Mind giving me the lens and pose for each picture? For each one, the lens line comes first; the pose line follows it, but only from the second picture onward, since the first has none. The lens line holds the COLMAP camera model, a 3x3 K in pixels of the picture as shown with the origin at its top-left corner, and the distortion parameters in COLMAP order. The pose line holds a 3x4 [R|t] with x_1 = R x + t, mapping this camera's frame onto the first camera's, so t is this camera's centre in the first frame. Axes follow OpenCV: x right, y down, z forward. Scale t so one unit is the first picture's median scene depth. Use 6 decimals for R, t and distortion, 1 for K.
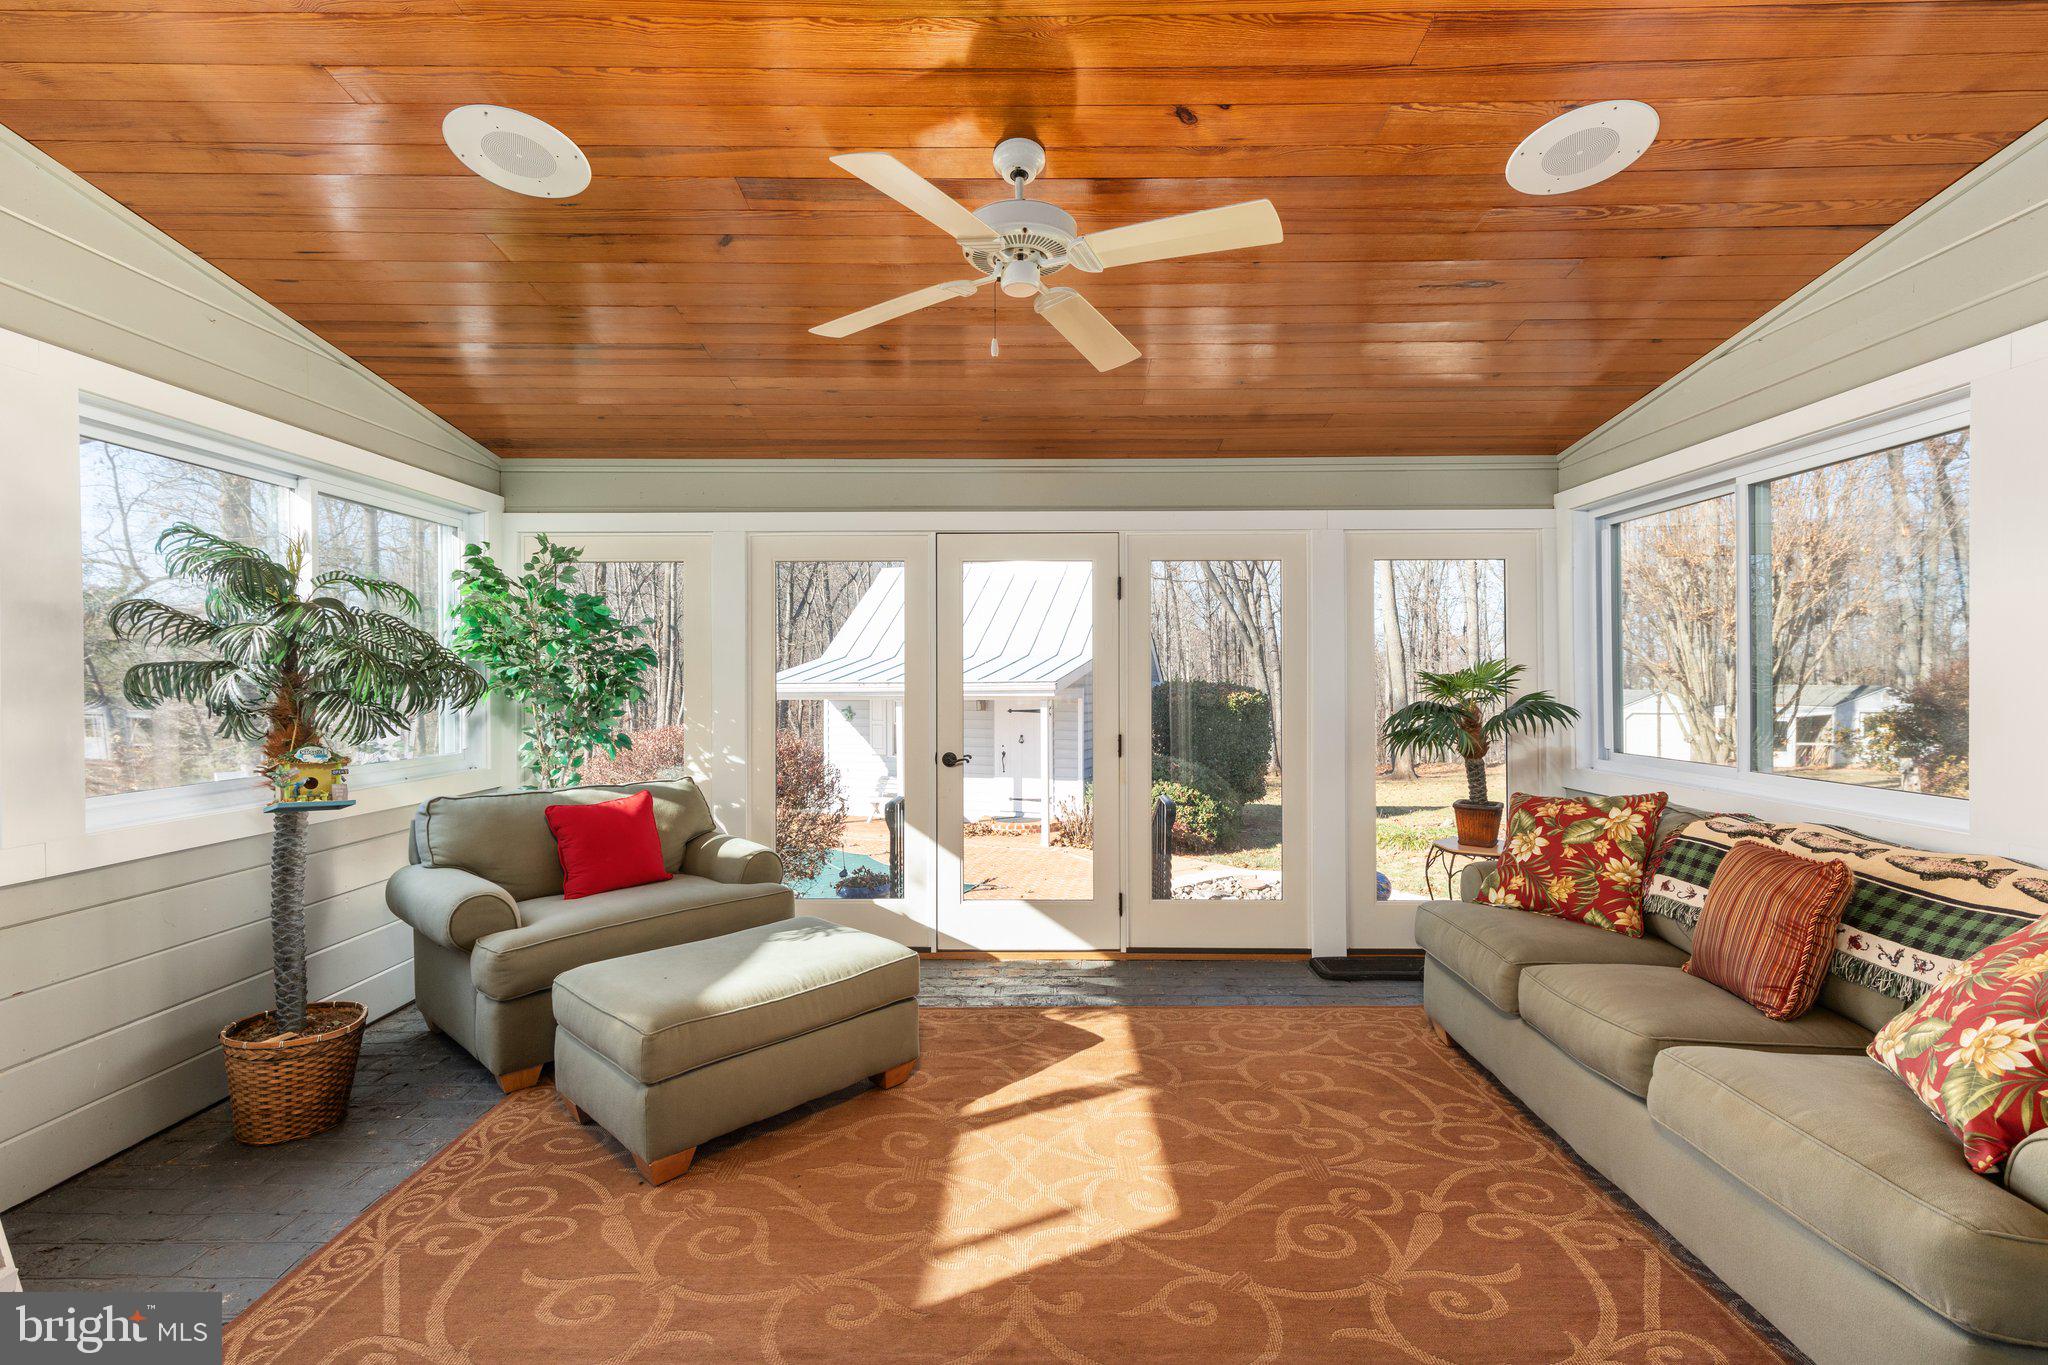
lens RADIAL K [[898.2, 0, 1021.2], [0, 898.2, 675.5], [0, 0, 1]] dist [-0.000262, -0.000004]
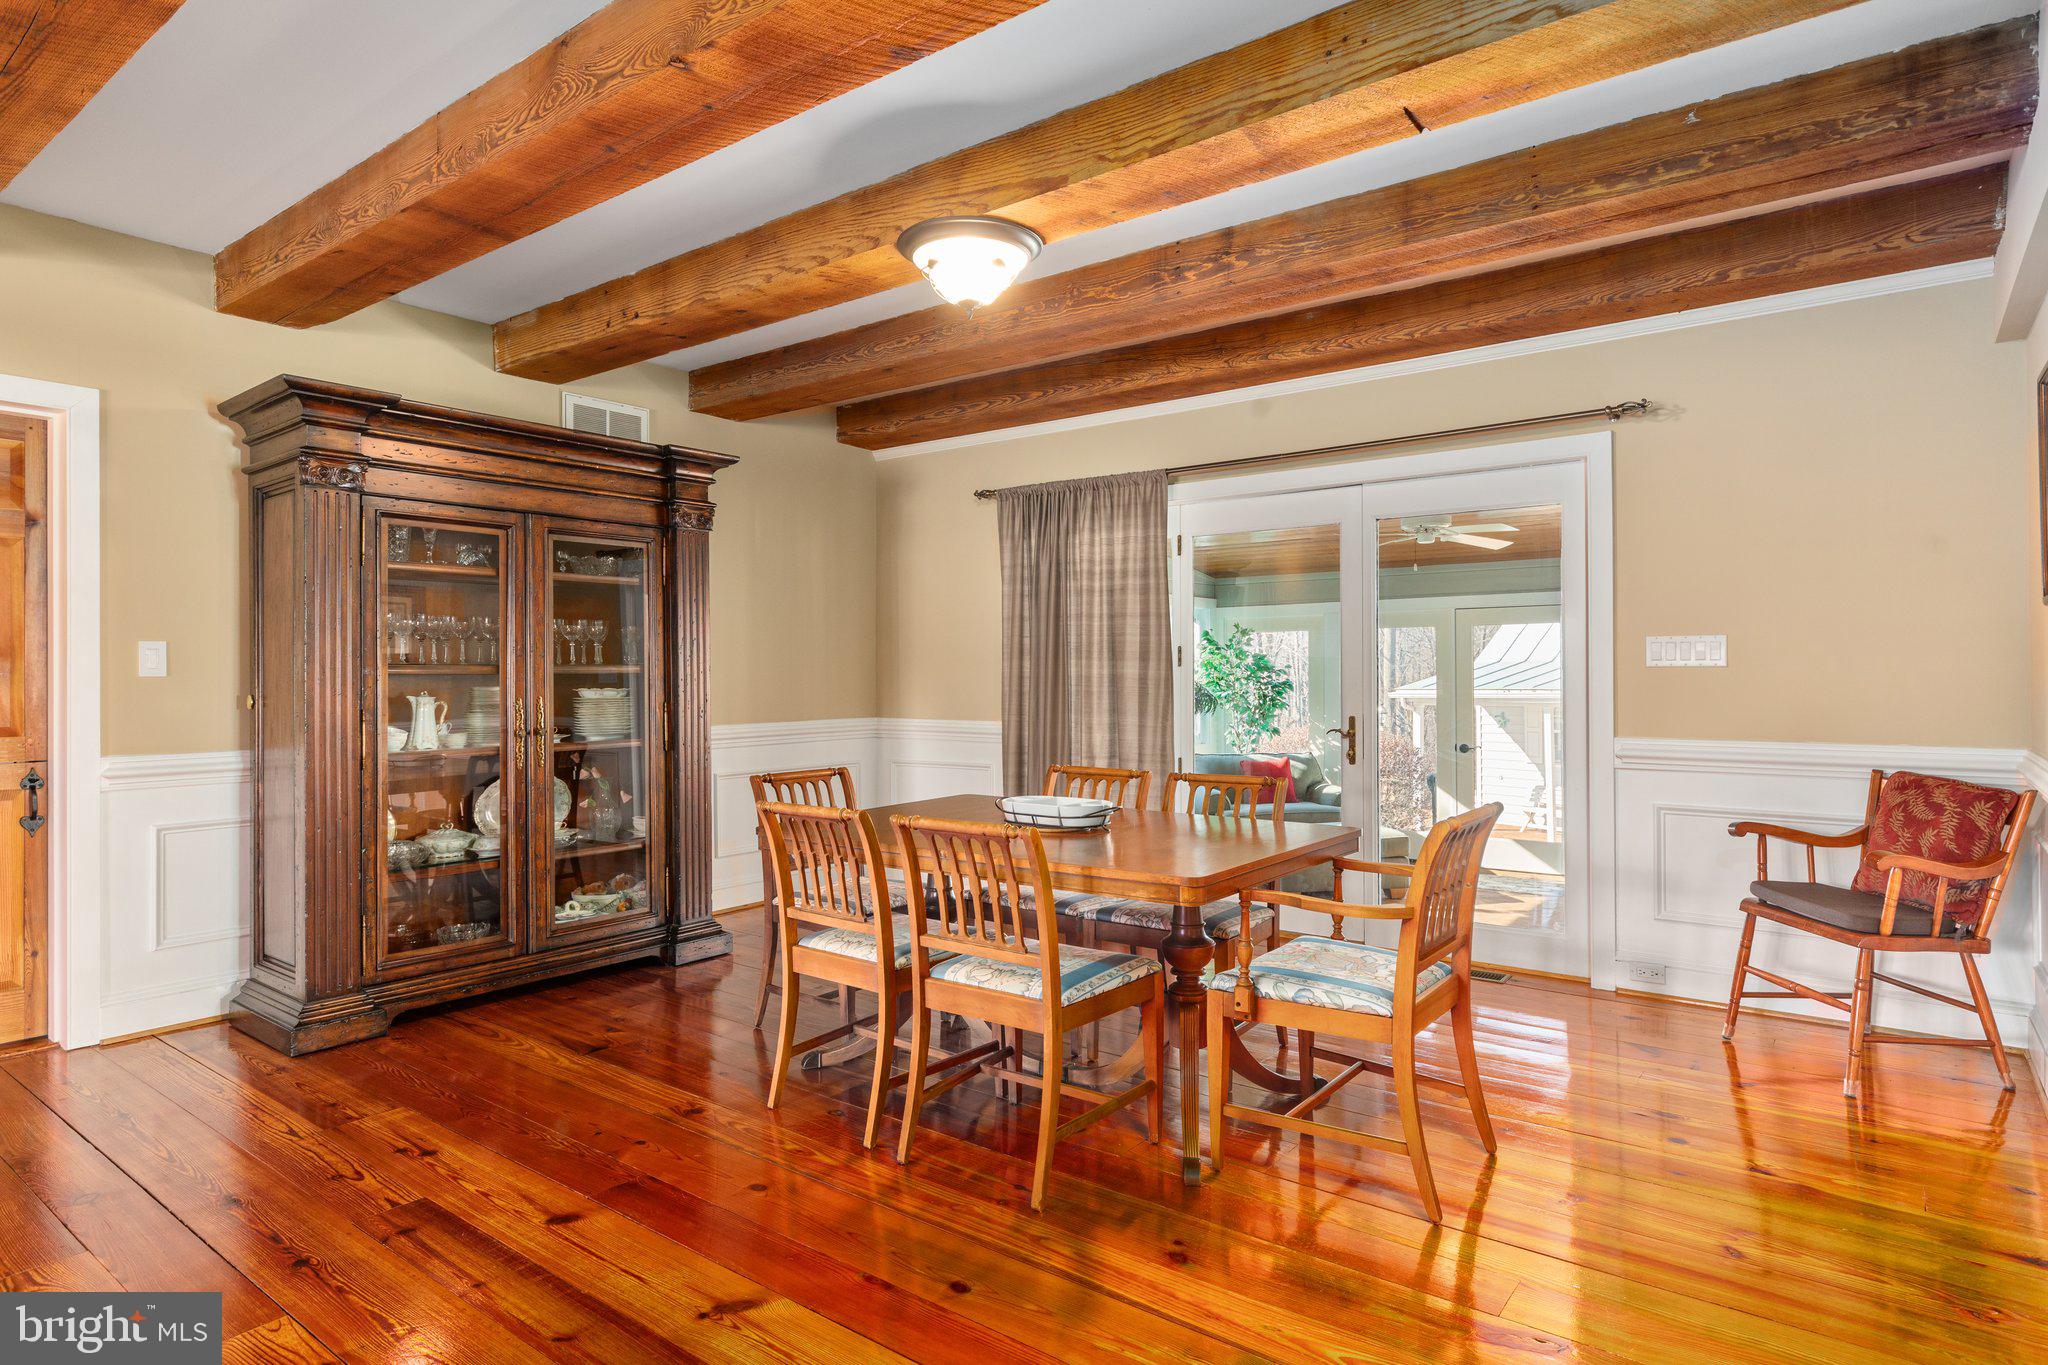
lens RADIAL K [[1135.9, 0, 1022.6], [0, 1135.9, 676.7], [0, 0, 1]] dist [0.002041, 0.000118]
pose [[0.798589, -0.003128, -0.601869, 0.550925], [0.006744, 0.999970, 0.003751, -0.051739], [0.601839, -0.007055, 0.798586, -1.189091]]
